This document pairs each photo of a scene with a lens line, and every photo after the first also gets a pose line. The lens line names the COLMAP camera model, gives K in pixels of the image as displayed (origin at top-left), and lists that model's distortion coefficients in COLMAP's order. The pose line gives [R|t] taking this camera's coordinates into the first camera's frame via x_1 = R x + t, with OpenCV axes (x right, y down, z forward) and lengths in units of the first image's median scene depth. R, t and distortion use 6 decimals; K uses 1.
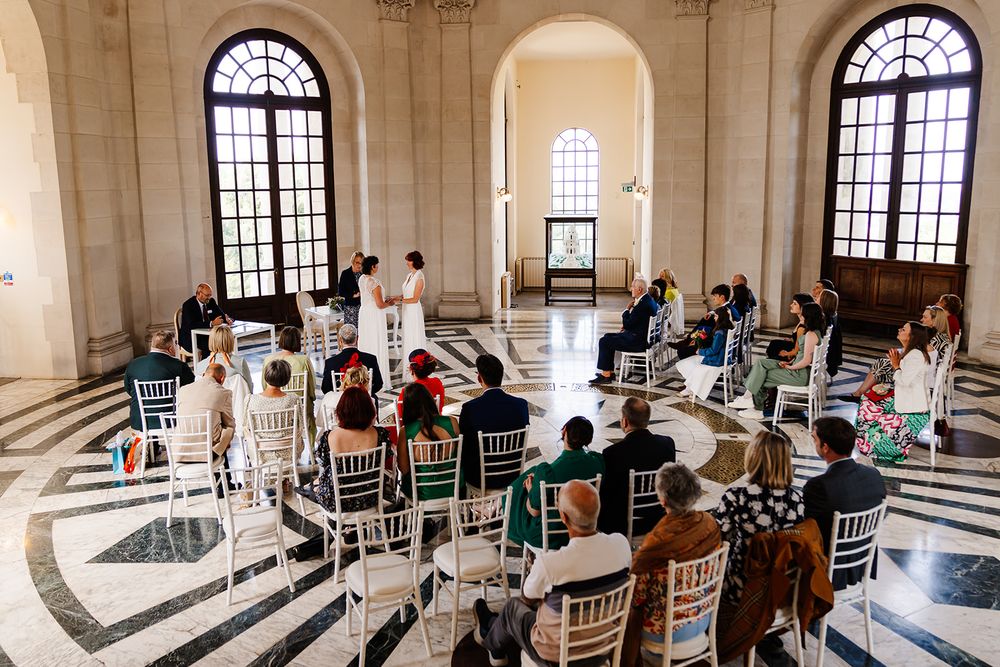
lens RADIAL K [[769.0, 0, 497.8], [0, 769.0, 324.6], [0, 0, 1]] dist [-0.037191, 0.006004]
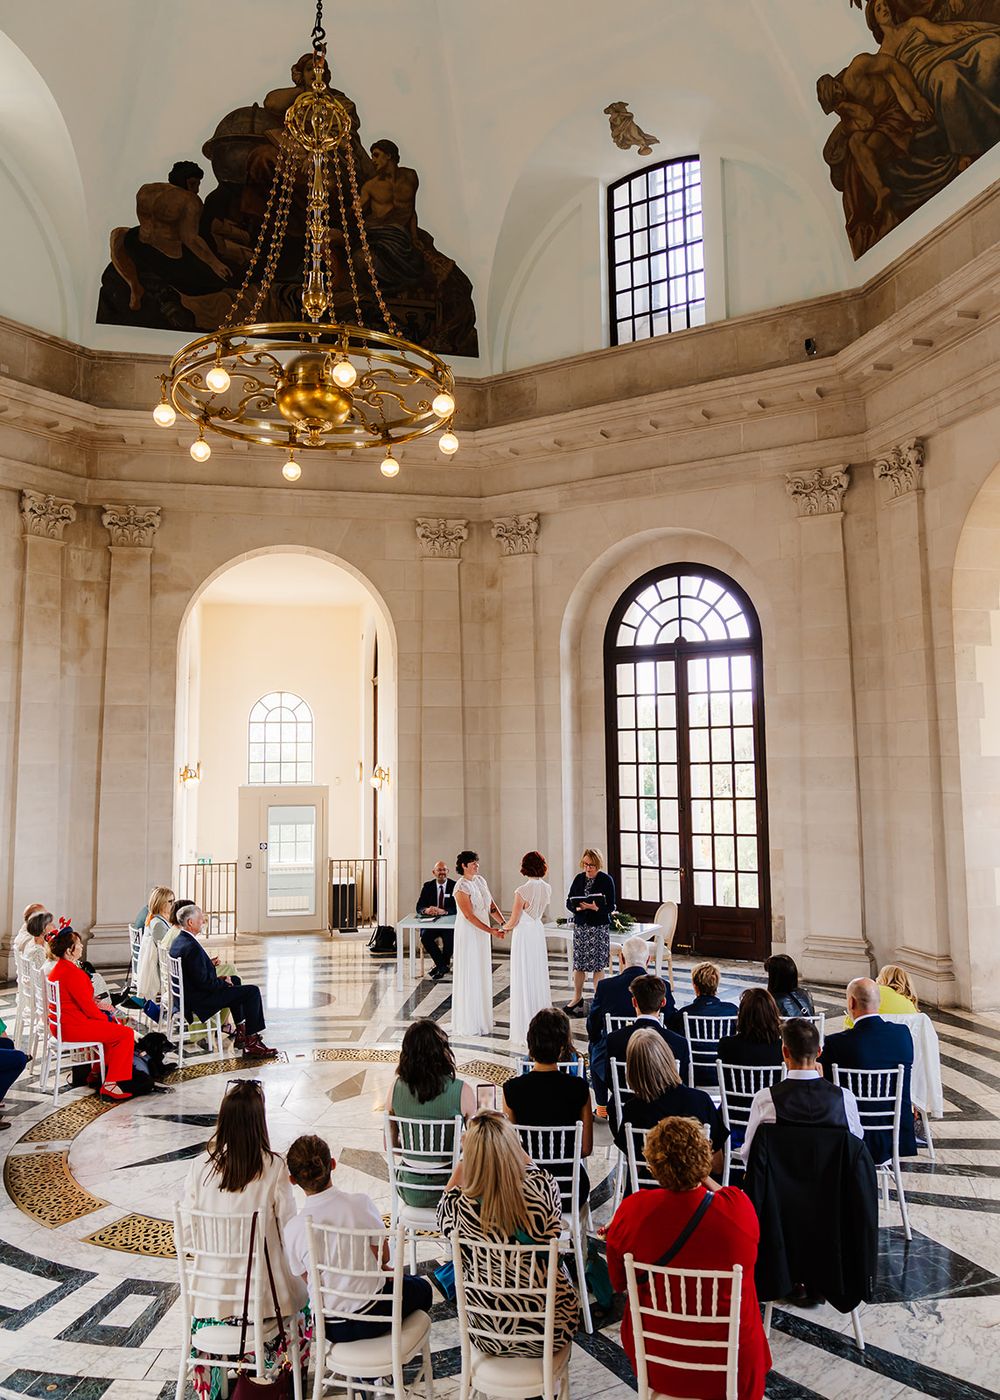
lens RADIAL K [[1042.8, 0, 494.2], [0, 1042.8, 666.5], [0, 0, 1]] dist [-0.014102, 0.012509]
pose [[0.338865, -0.074386, -0.937890, 0.619892], [-0.164669, 0.976793, -0.136967, -0.097266], [0.926312, 0.200855, 0.318752, 0.477675]]
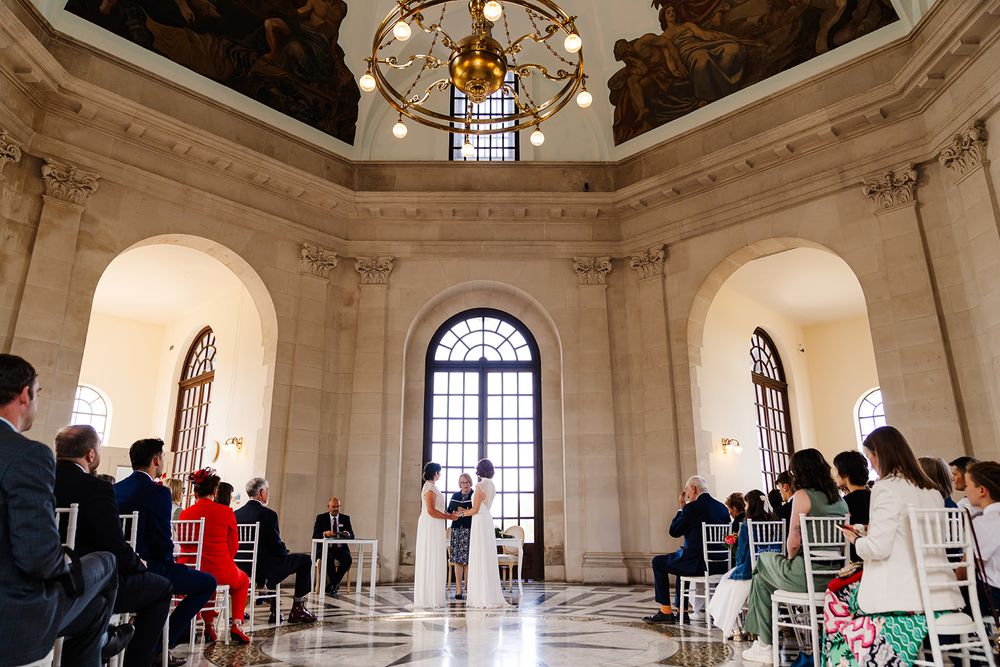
lens RADIAL K [[704.5, 0, 497.8], [0, 704.5, 335.3], [0, 0, 1]] dist [-0.006570, 0.003284]
pose [[0.795170, -0.157165, -0.585665, 0.335110], [-0.119566, 0.906229, -0.405527, 0.088463], [0.594482, 0.392489, 0.701815, 0.251238]]
